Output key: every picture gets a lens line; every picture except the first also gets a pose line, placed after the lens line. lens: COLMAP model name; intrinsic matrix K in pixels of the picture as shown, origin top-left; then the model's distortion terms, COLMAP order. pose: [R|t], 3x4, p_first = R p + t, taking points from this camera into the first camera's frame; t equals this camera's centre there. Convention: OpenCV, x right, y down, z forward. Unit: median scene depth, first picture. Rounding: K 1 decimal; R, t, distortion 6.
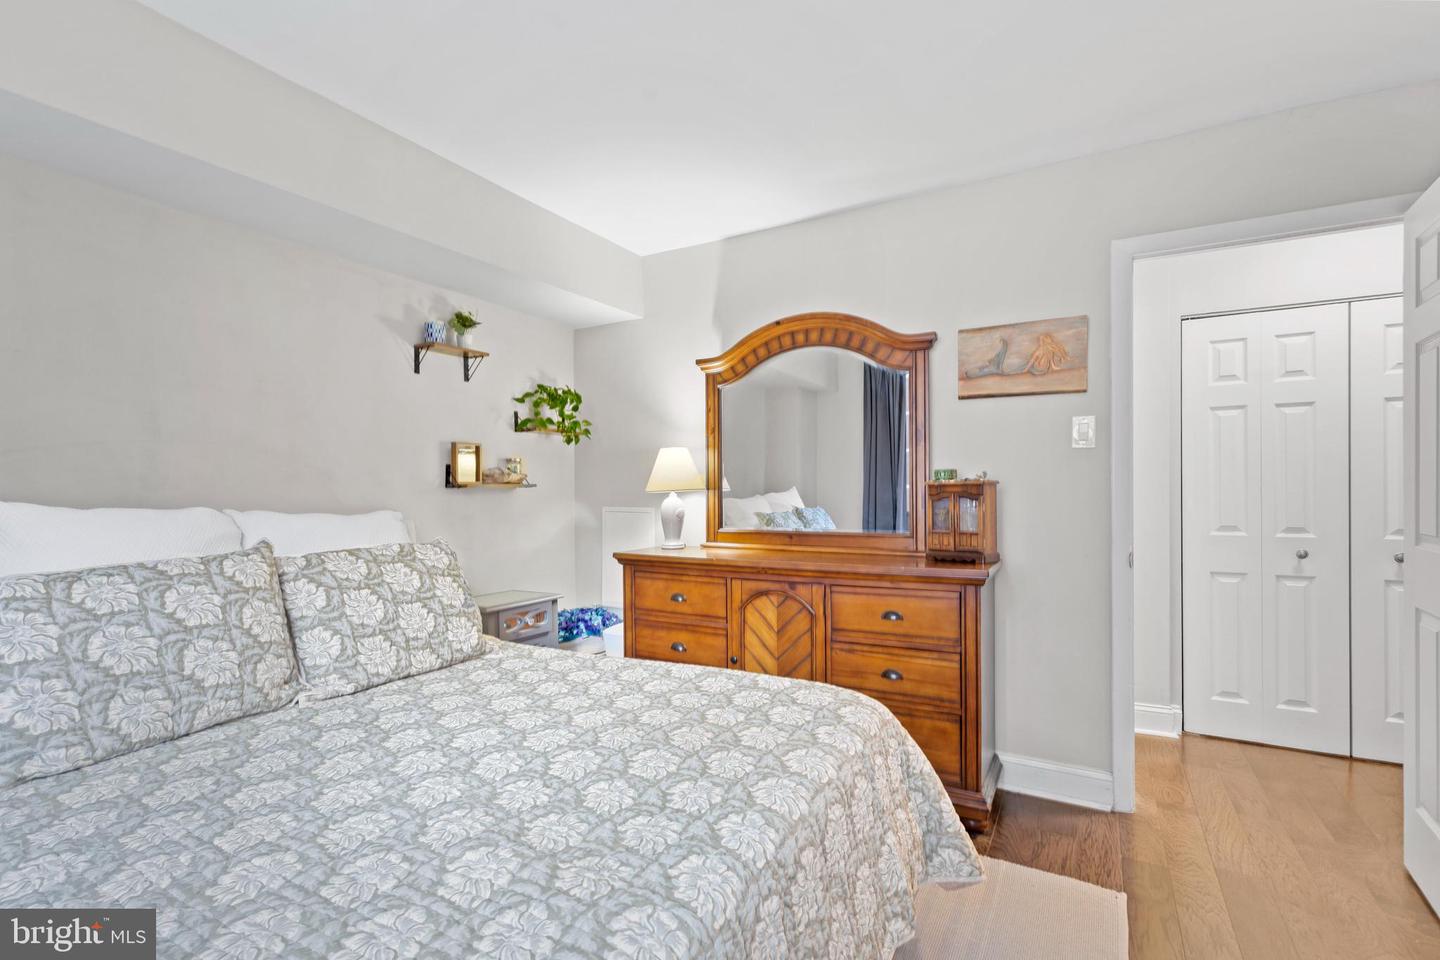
lens RADIAL K [[662.7, 0, 720.7], [0, 662.7, 487.9], [0, 0, 1]] dist [-0.005419, 0.002759]
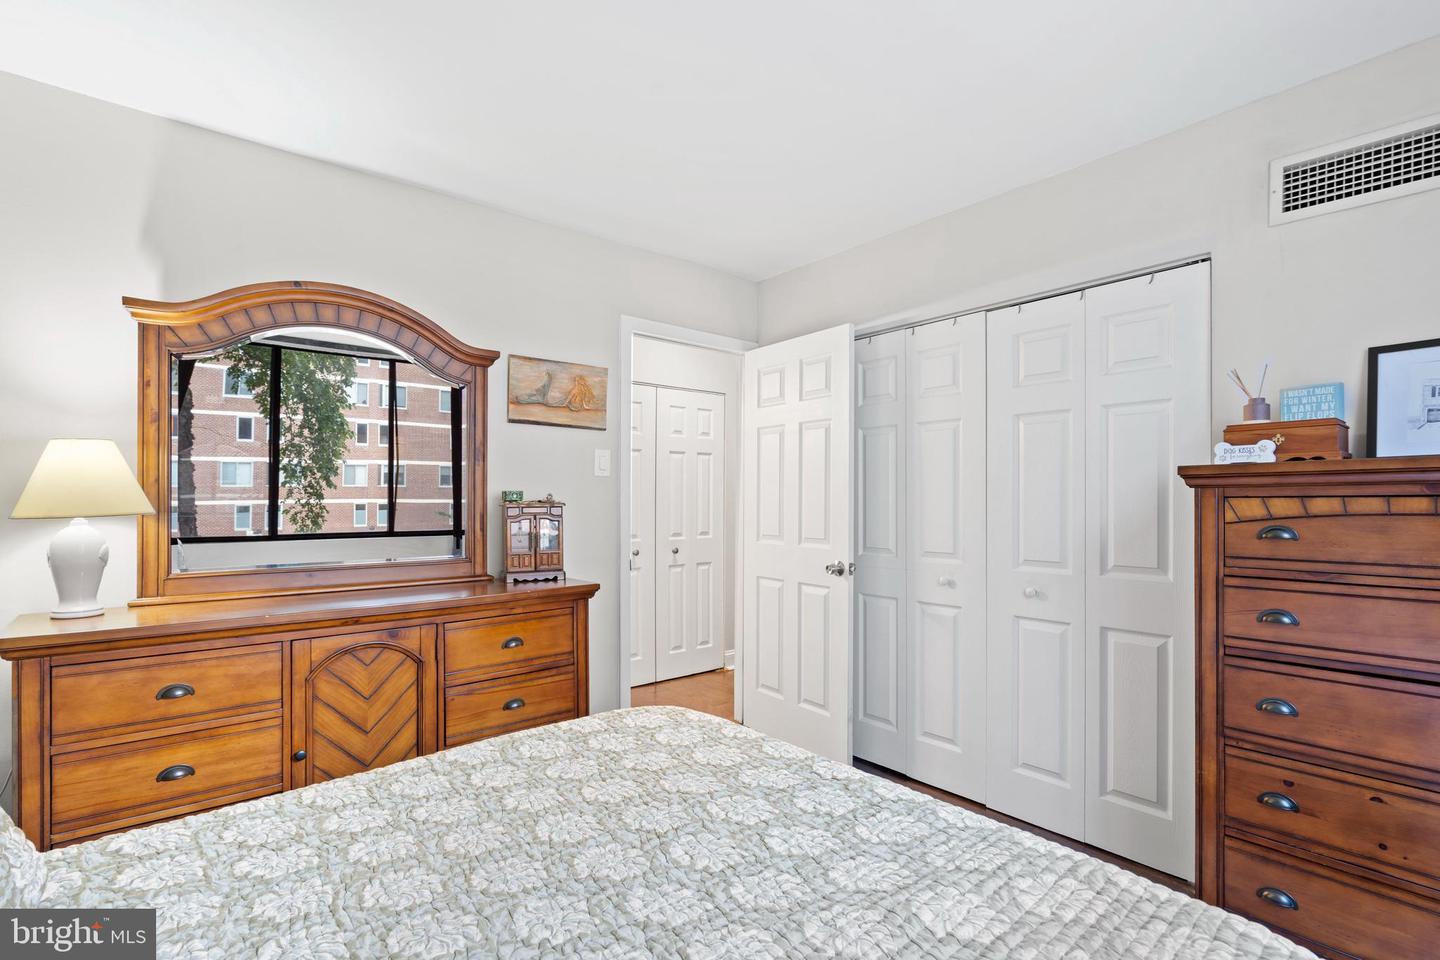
lens RADIAL K [[662.7, 0, 726.6], [0, 662.7, 499.2], [0, 0, 1]] dist [-0.005419, 0.002759]
pose [[0.354690, 0.008459, 0.934946, -0.488263], [-0.004197, 0.999963, -0.007455, -0.009087], [-0.934975, -0.001280, 0.354712, 0.335936]]
